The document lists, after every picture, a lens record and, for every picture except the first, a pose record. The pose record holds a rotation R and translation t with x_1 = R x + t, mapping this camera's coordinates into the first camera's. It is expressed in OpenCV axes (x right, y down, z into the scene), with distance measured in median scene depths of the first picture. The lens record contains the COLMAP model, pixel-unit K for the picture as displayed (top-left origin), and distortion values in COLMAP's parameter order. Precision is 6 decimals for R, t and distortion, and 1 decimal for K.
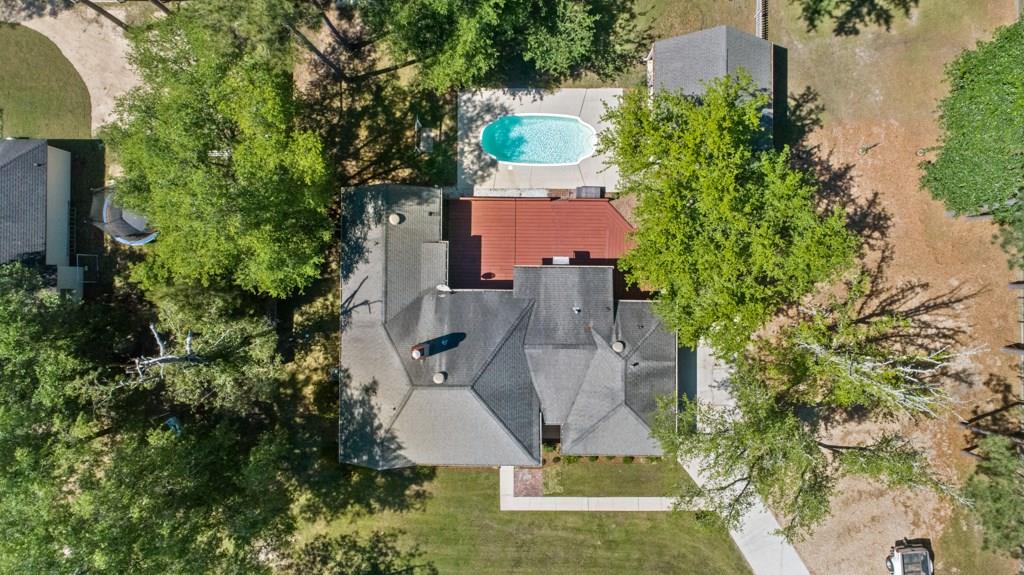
lens RADIAL K [[688.3, 0, 515.2], [0, 688.3, 308.6], [0, 0, 1]] dist [-0.007249, 0.003073]
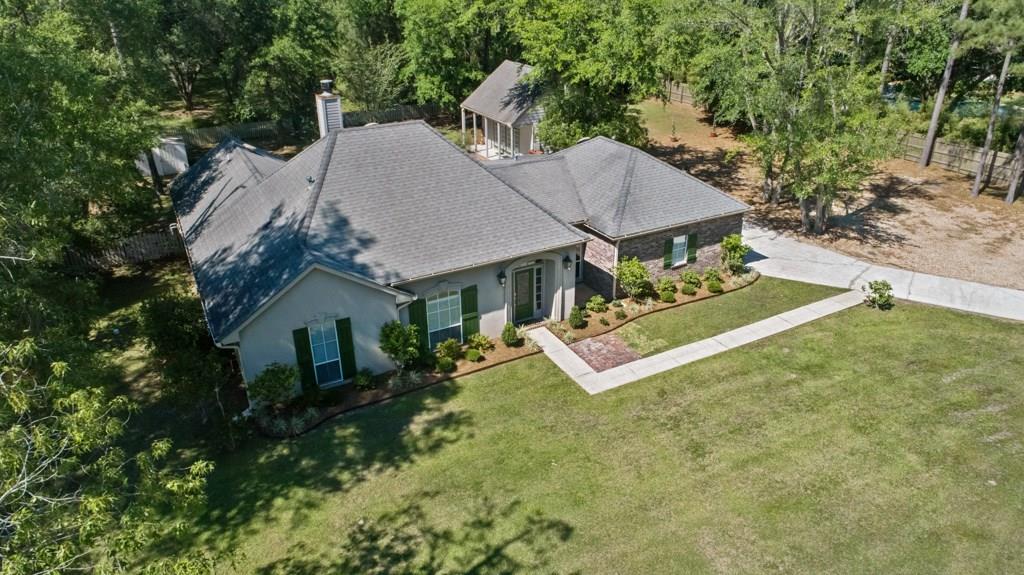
lens RADIAL K [[688.3, 0, 517.2], [0, 688.3, 286.6], [0, 0, 1]] dist [-0.007249, 0.003073]
pose [[0.874464, -0.196889, 0.443336, -0.257286], [0.484960, 0.375991, -0.789585, 0.609901], [-0.011230, 0.905464, 0.424274, 0.735027]]
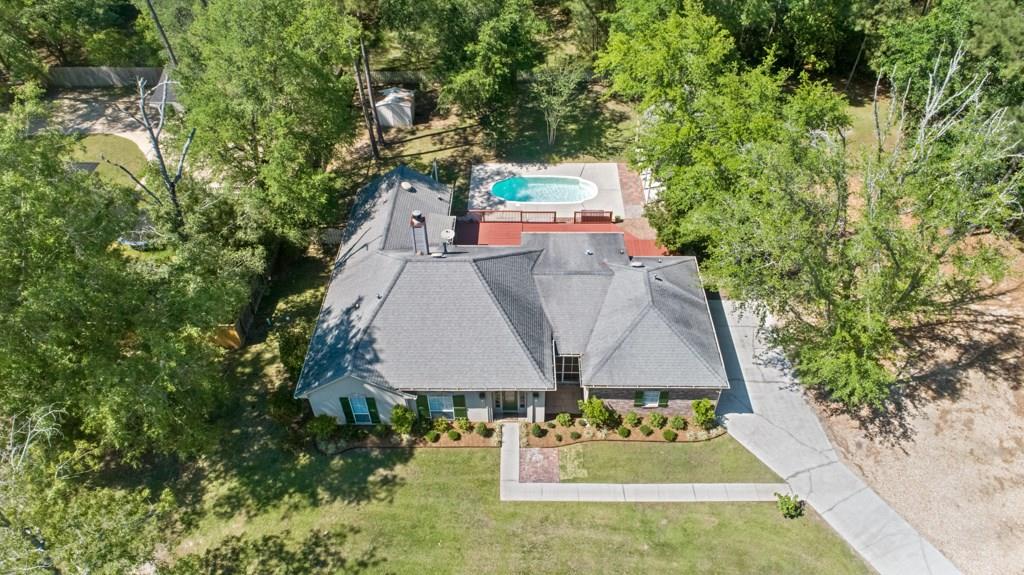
lens RADIAL K [[688.3, 0, 513.7], [0, 688.3, 290.1], [0, 0, 1]] dist [-0.007249, 0.003073]
pose [[0.999917, 0.012360, -0.003630, -0.007318], [-0.011200, 0.694908, -0.719012, 0.649268], [-0.006364, 0.718993, 0.694988, 0.355729]]
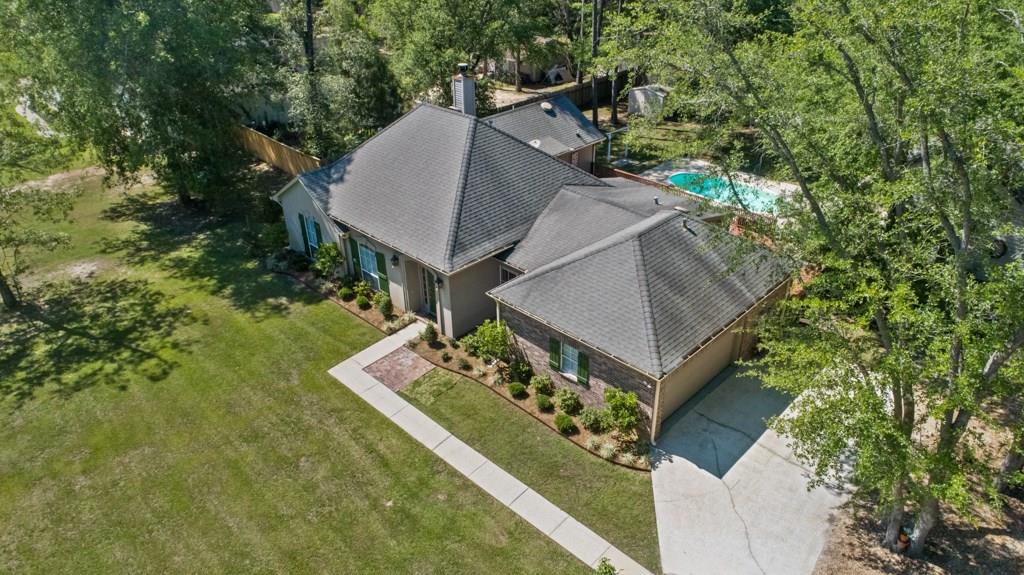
lens RADIAL K [[688.3, 0, 514.1], [0, 688.3, 287.0], [0, 0, 1]] dist [-0.007249, 0.003073]
pose [[0.718657, 0.355738, -0.597480, 0.386665], [-0.695343, 0.374337, -0.613490, 0.499078], [0.005417, 0.856343, 0.516380, 0.662308]]
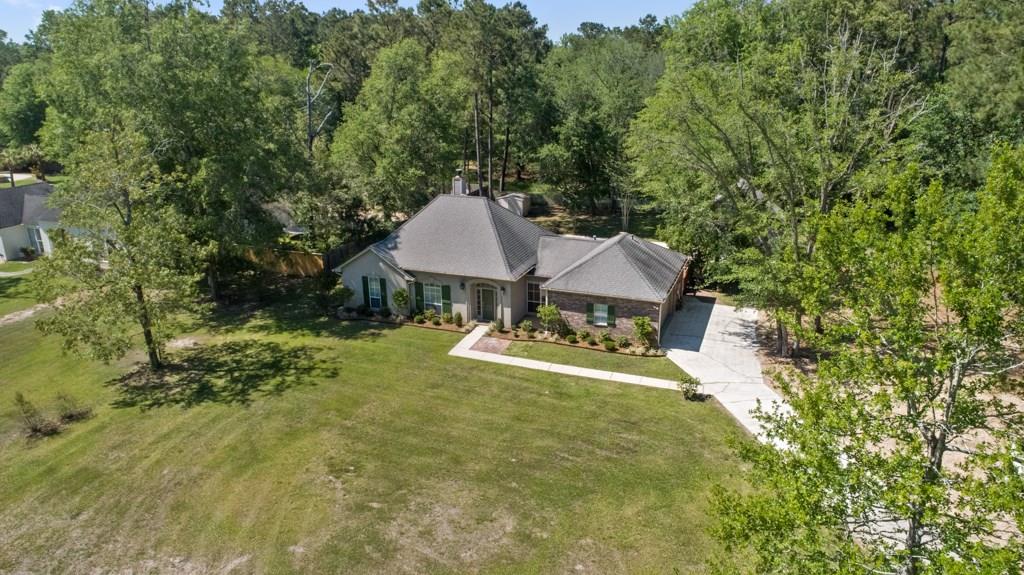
lens RADIAL K [[688.3, 0, 513.5], [0, 688.3, 288.7], [0, 0, 1]] dist [-0.007249, 0.003073]
pose [[0.932904, 0.124405, -0.337955, 0.325359], [-0.360039, 0.301605, -0.882840, 0.975157], [-0.007901, 0.945282, 0.326159, 0.652479]]
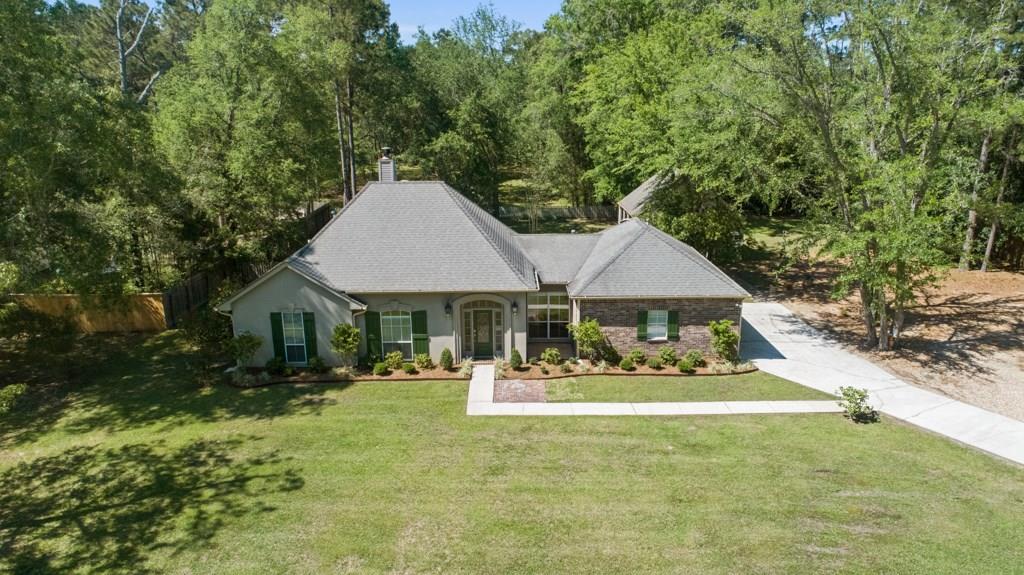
lens RADIAL K [[688.3, 0, 517.8], [0, 688.3, 291.0], [0, 0, 1]] dist [-0.007249, 0.003073]
pose [[0.999871, 0.010241, 0.012361, 0.010112], [0.009192, 0.266051, -0.963915, 0.766502], [-0.013161, 0.963905, 0.265923, 0.771963]]
